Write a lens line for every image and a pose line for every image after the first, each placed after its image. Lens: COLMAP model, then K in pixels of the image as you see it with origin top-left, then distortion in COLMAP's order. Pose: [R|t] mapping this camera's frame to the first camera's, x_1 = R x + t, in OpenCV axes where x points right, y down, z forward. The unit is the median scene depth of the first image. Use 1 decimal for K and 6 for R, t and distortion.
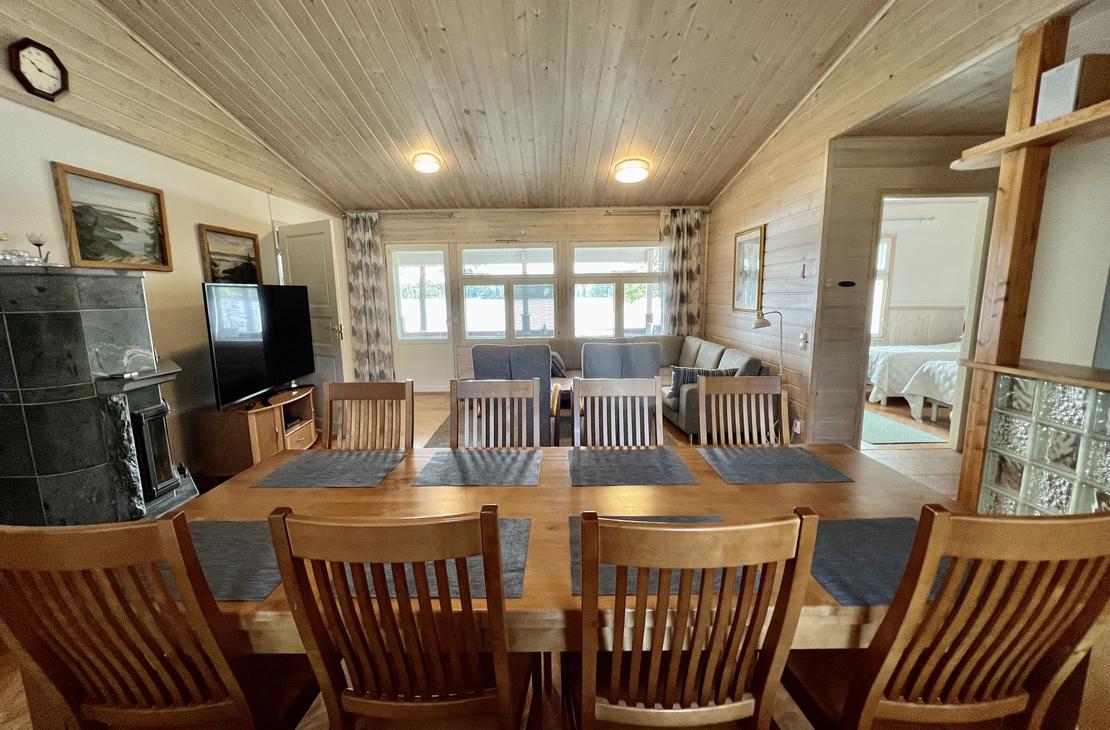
lens RADIAL K [[442.7, 0, 555.0], [0, 442.7, 365.0], [0, 0, 1]] dist [-0.002281, 0.000457]
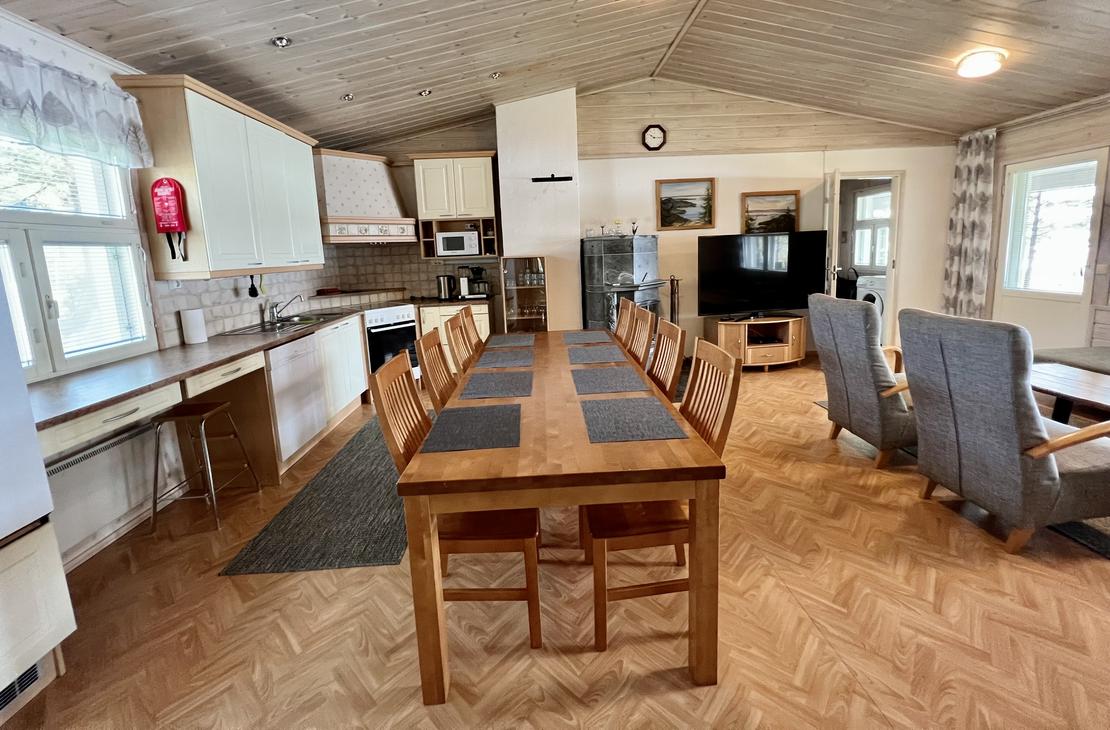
lens RADIAL K [[442.4, 0, 554.3], [0, 442.4, 313.1], [0, 0, 1]] dist [-0.001843, 0.000148]
pose [[0.037427, 0.149554, -0.988045, 0.546801], [-0.114541, 0.982863, 0.144430, -0.055184], [0.992713, 0.107766, 0.053916, 0.278292]]
